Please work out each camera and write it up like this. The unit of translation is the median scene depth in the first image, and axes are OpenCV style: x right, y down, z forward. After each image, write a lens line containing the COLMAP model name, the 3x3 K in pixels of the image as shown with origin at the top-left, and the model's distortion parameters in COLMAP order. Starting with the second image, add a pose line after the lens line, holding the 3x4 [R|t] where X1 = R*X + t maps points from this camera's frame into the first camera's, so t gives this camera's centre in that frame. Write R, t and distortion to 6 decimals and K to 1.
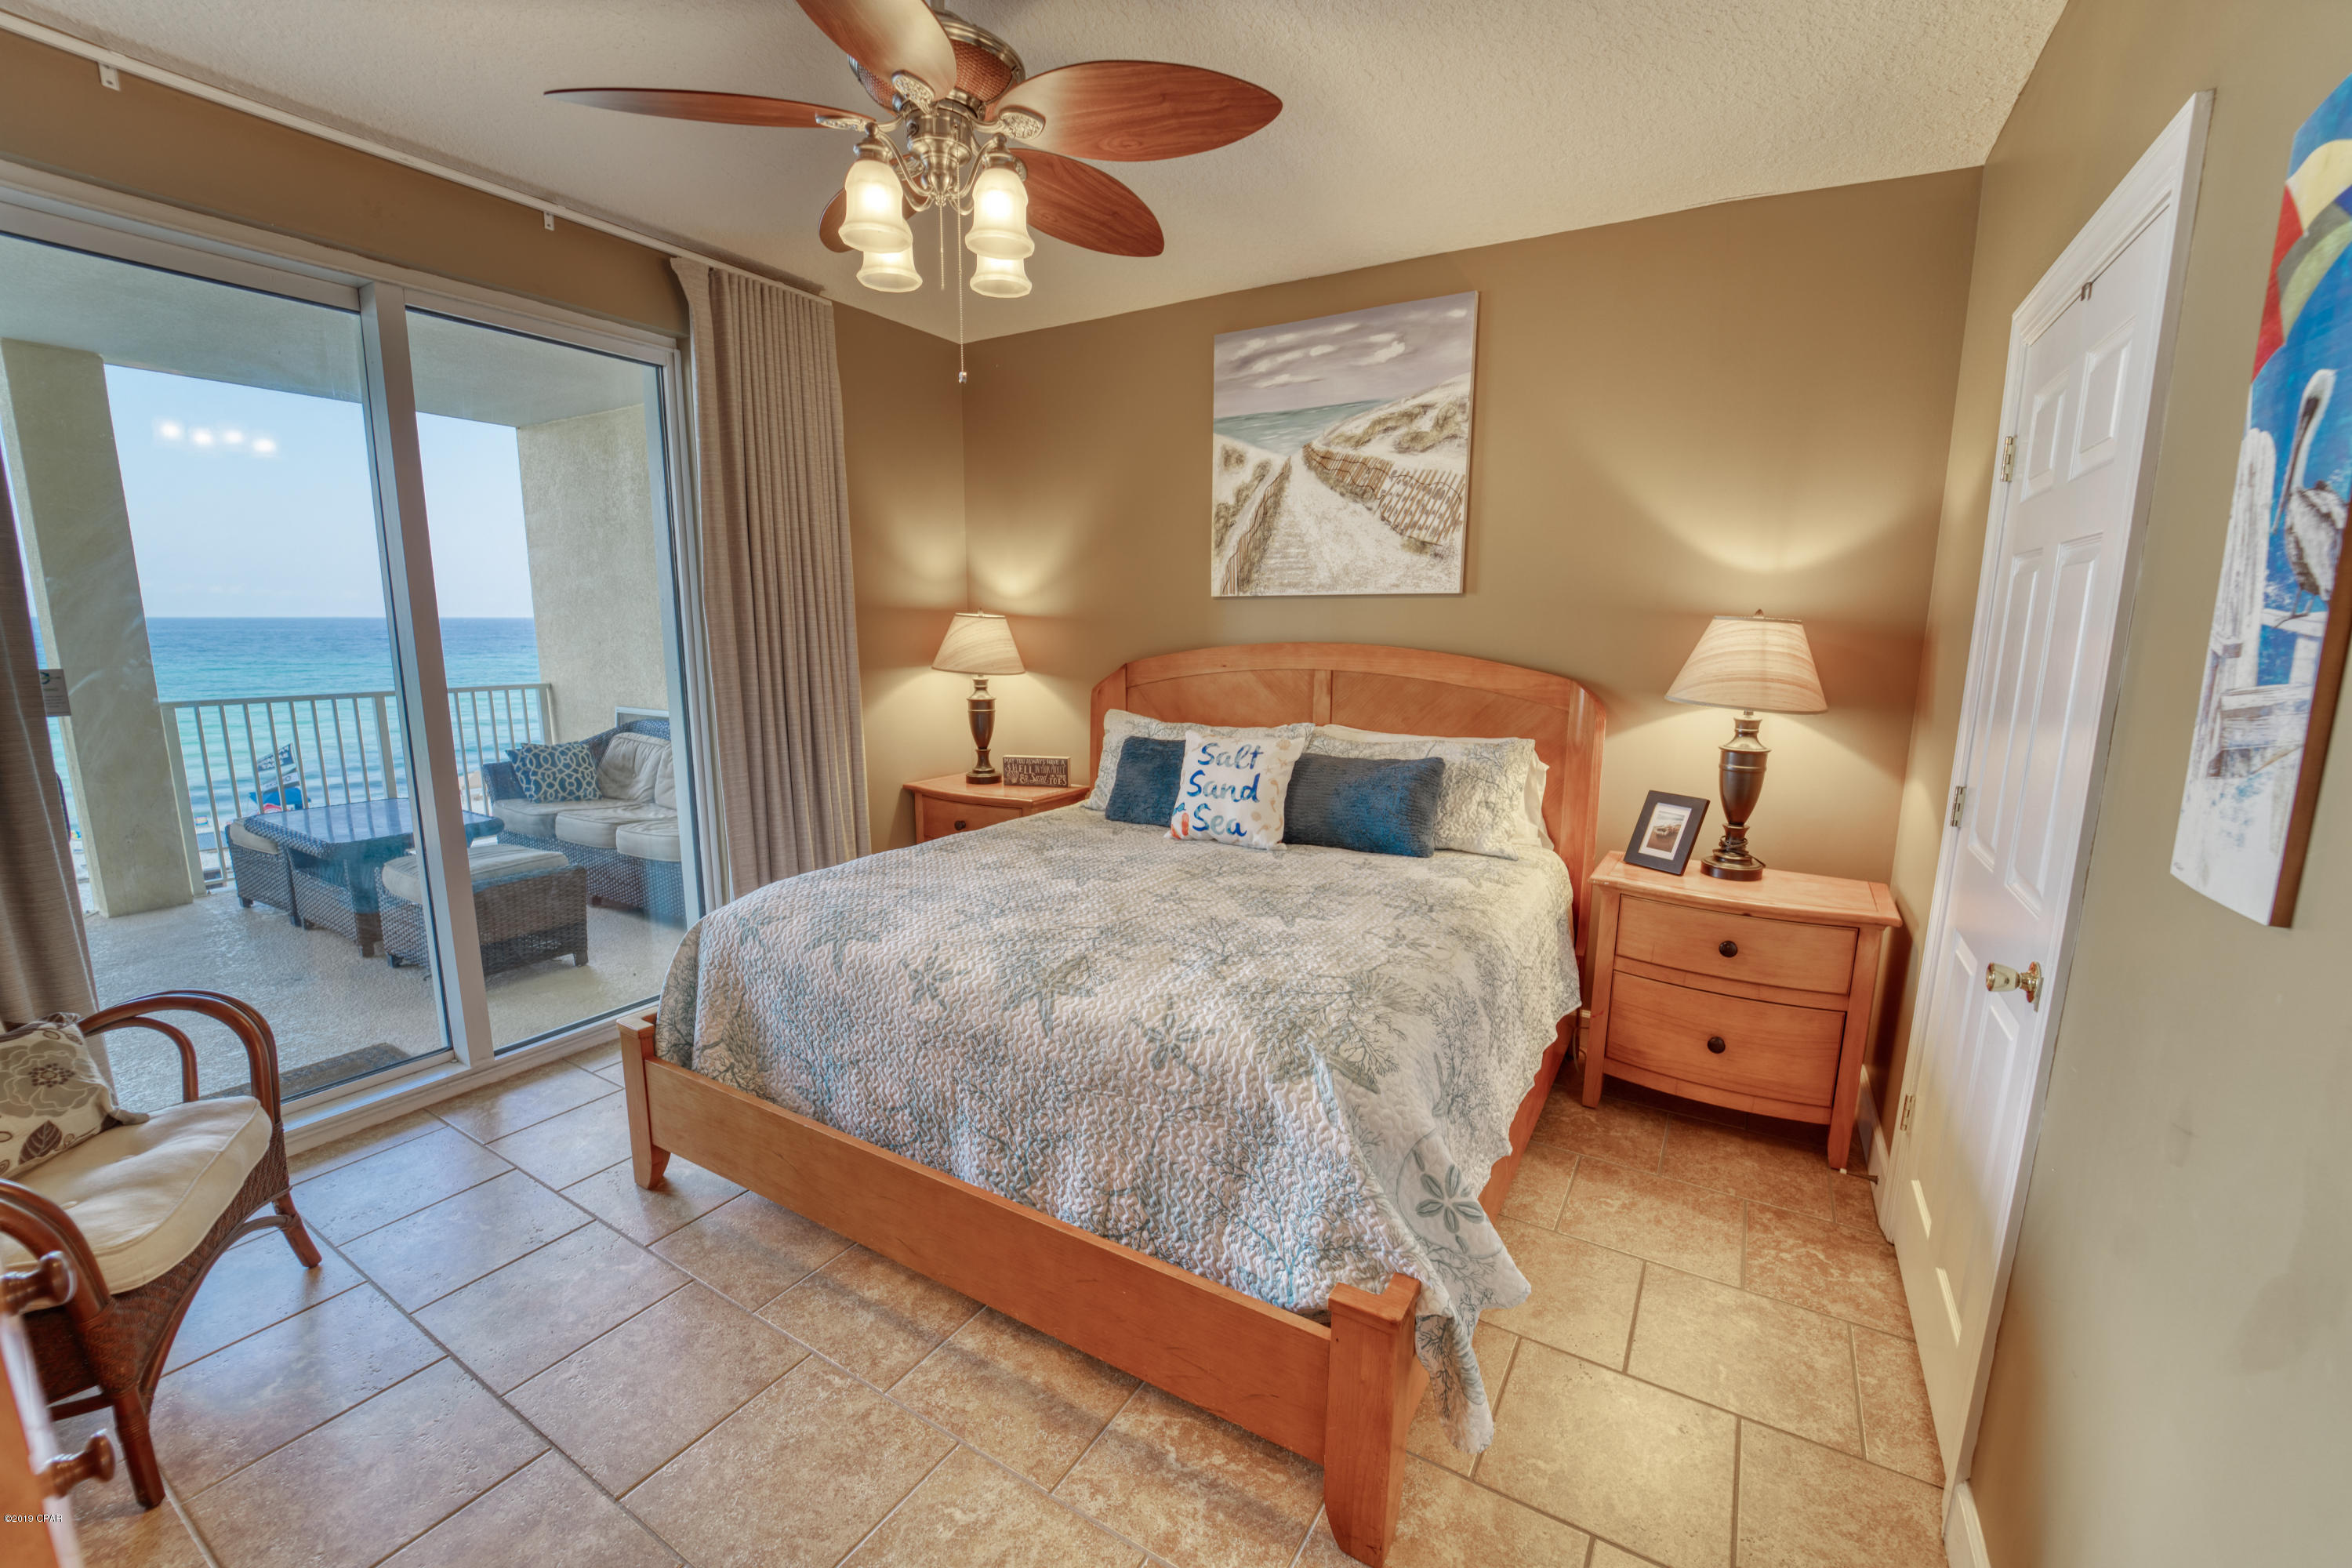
lens RADIAL K [[953.9, 0, 1180.1], [0, 953.9, 782.4], [0, 0, 1]] dist [-0.019619, 0.001261]
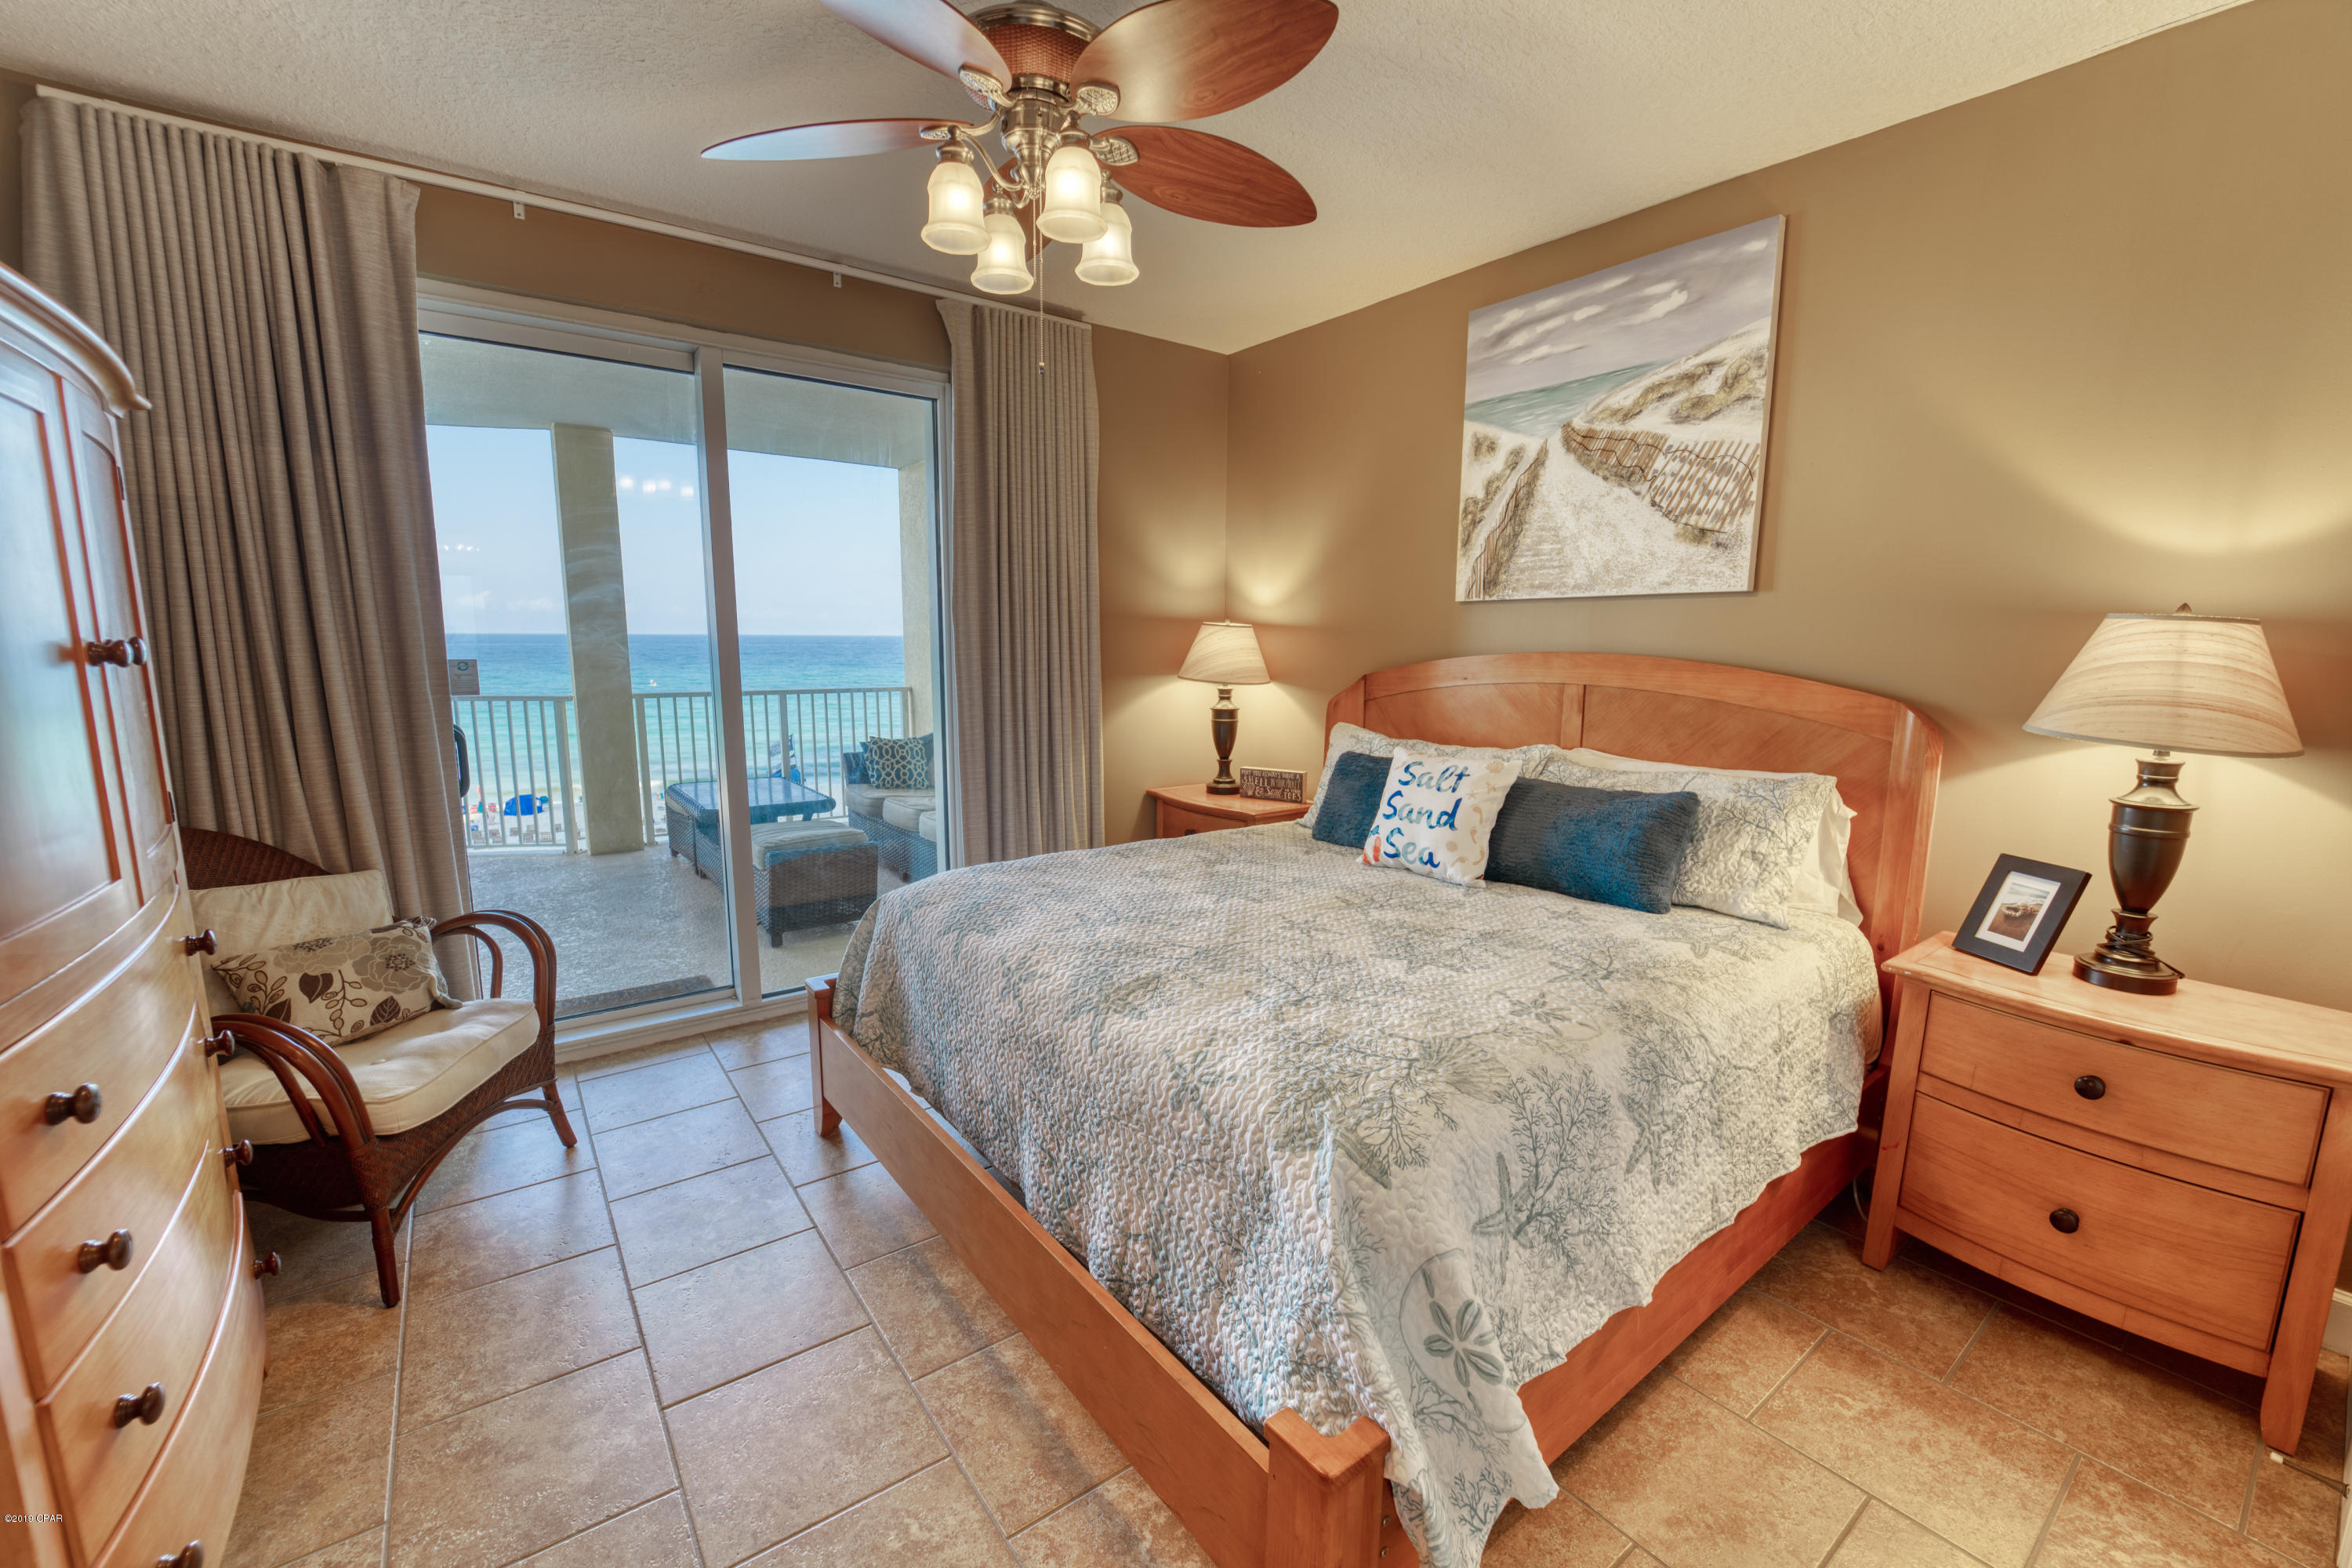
lens RADIAL K [[953.9, 0, 1181.3], [0, 953.9, 784.6], [0, 0, 1]] dist [-0.019619, 0.001261]
pose [[0.926867, 0.057007, -0.371035, 0.200420], [-0.063312, 0.997982, -0.004825, -0.001250], [0.370011, 0.027964, 0.928606, 0.105945]]
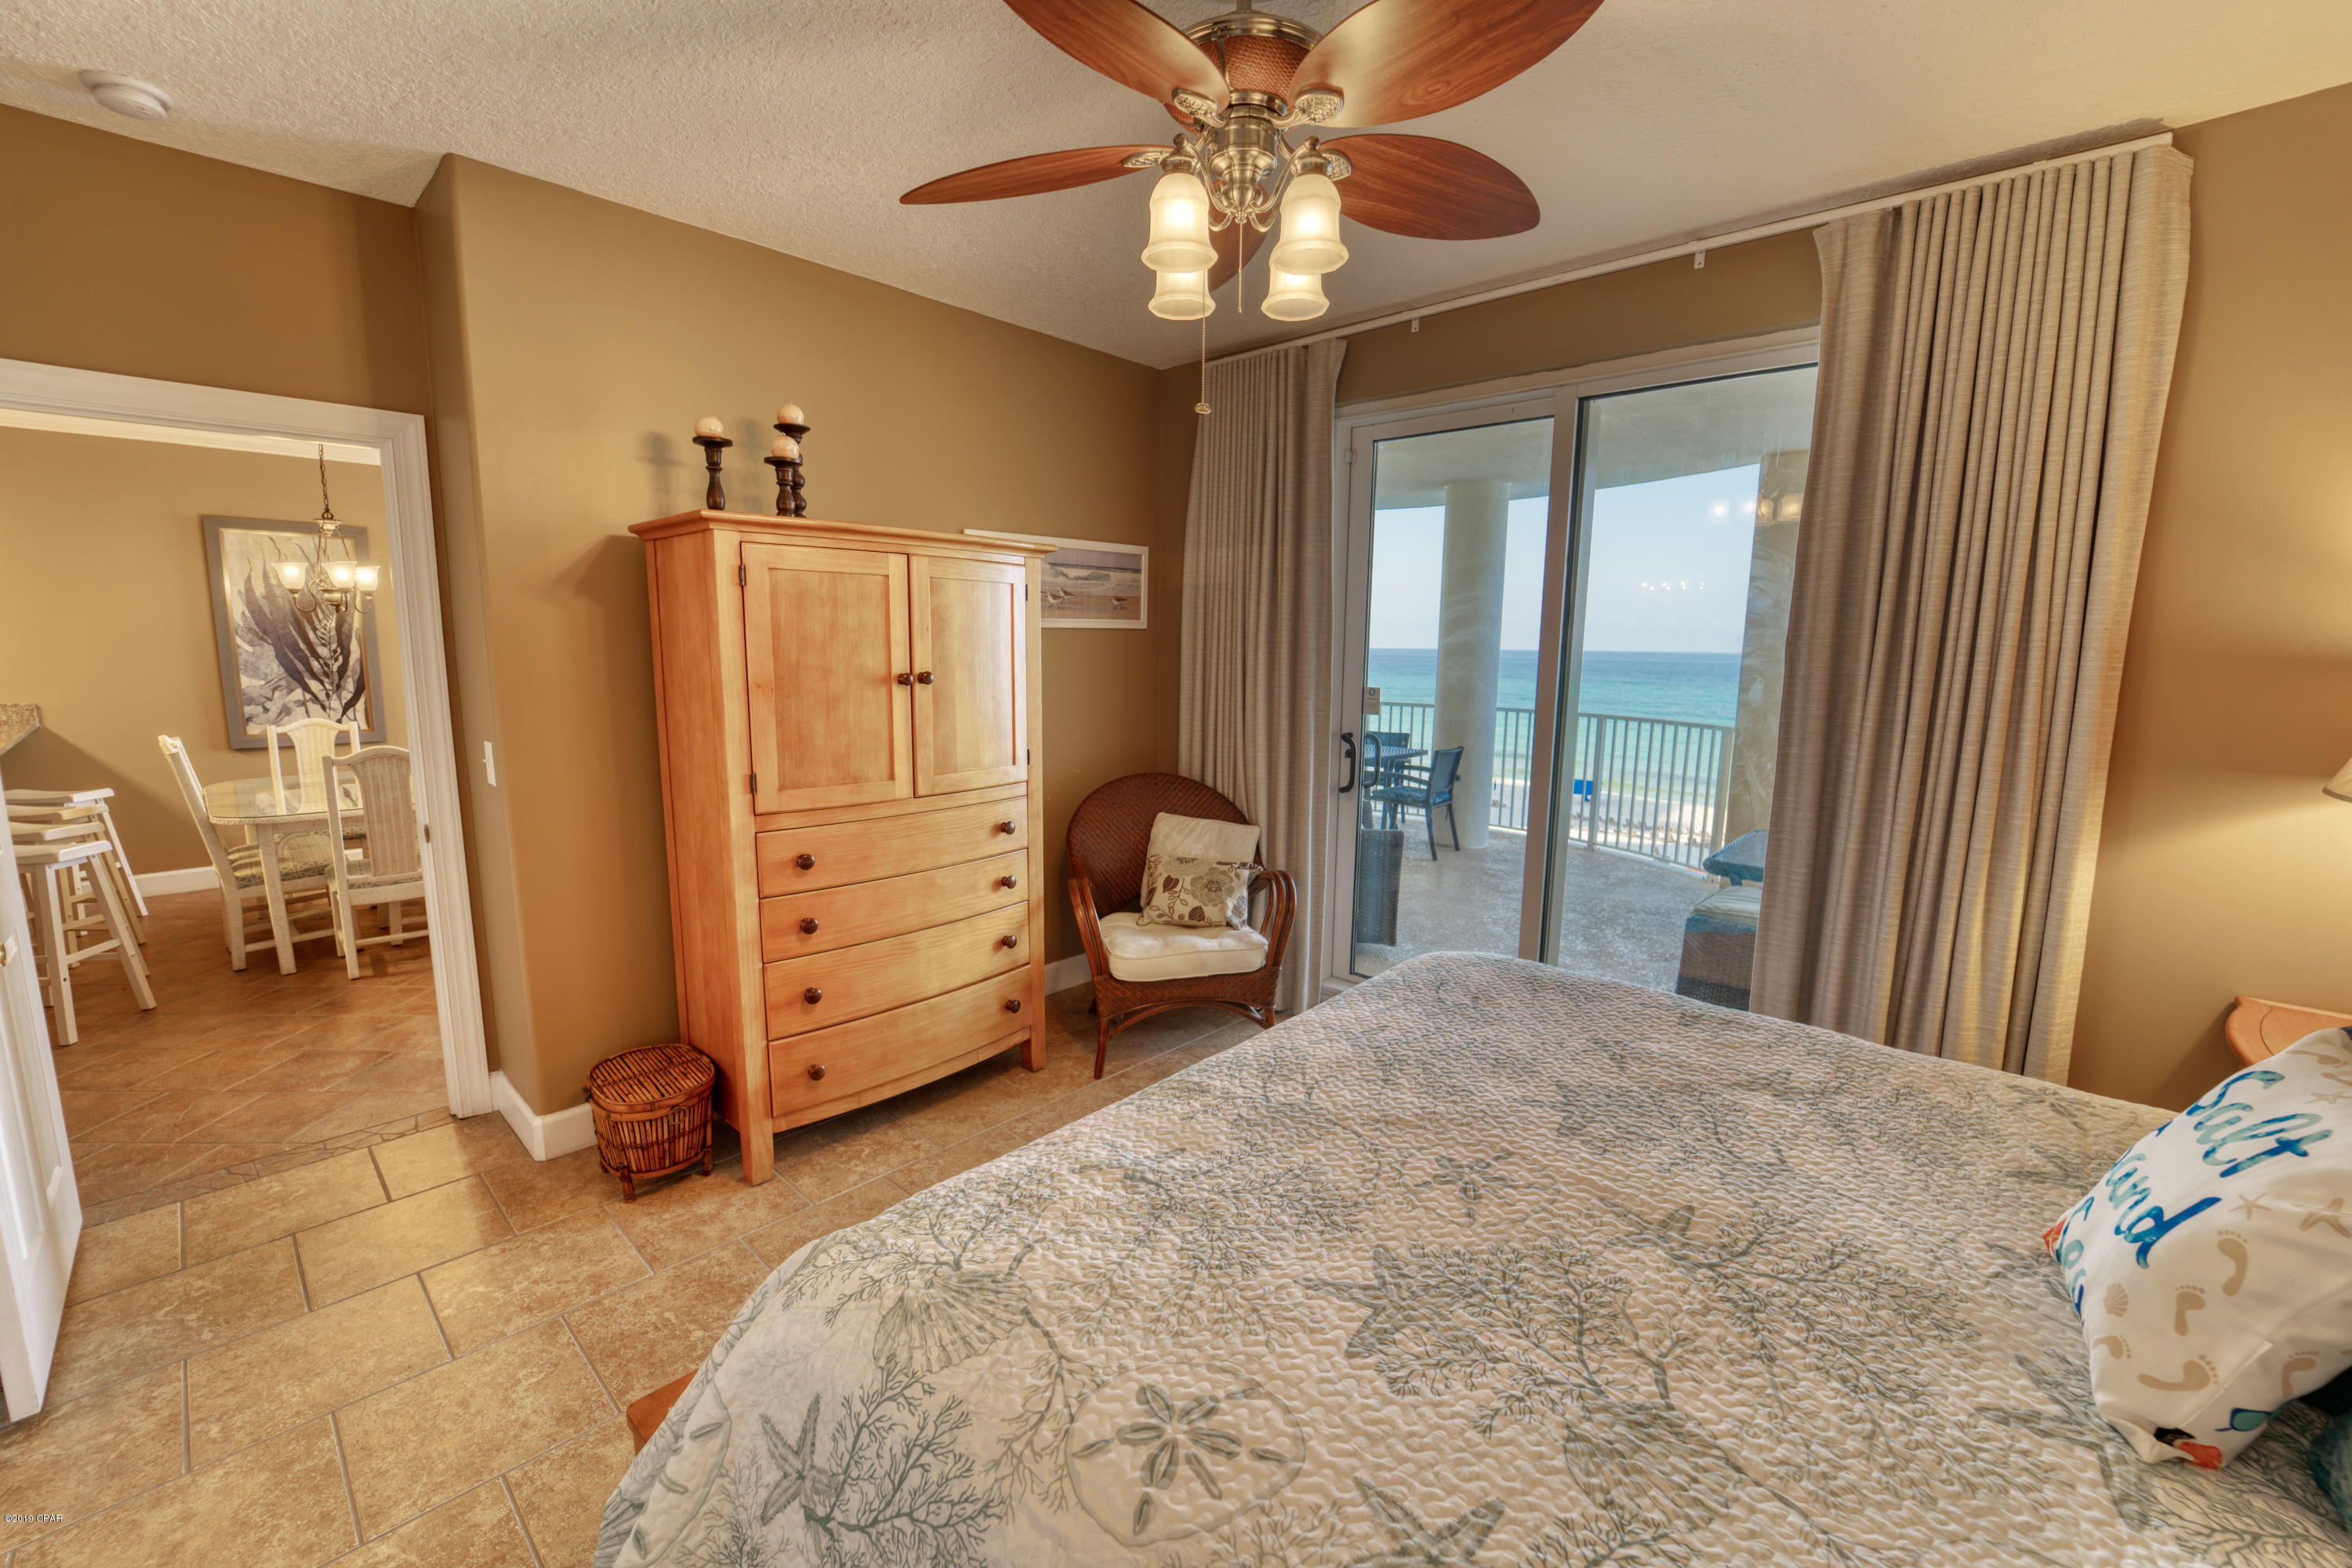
lens RADIAL K [[953.9, 0, 1178.1], [0, 953.9, 785.4], [0, 0, 1]] dist [-0.019619, 0.001261]
pose [[-0.210088, 0.132062, -0.968722, 0.499950], [-0.174837, 0.969788, 0.170125, -0.152994], [0.961923, 0.205109, -0.180652, 0.837157]]
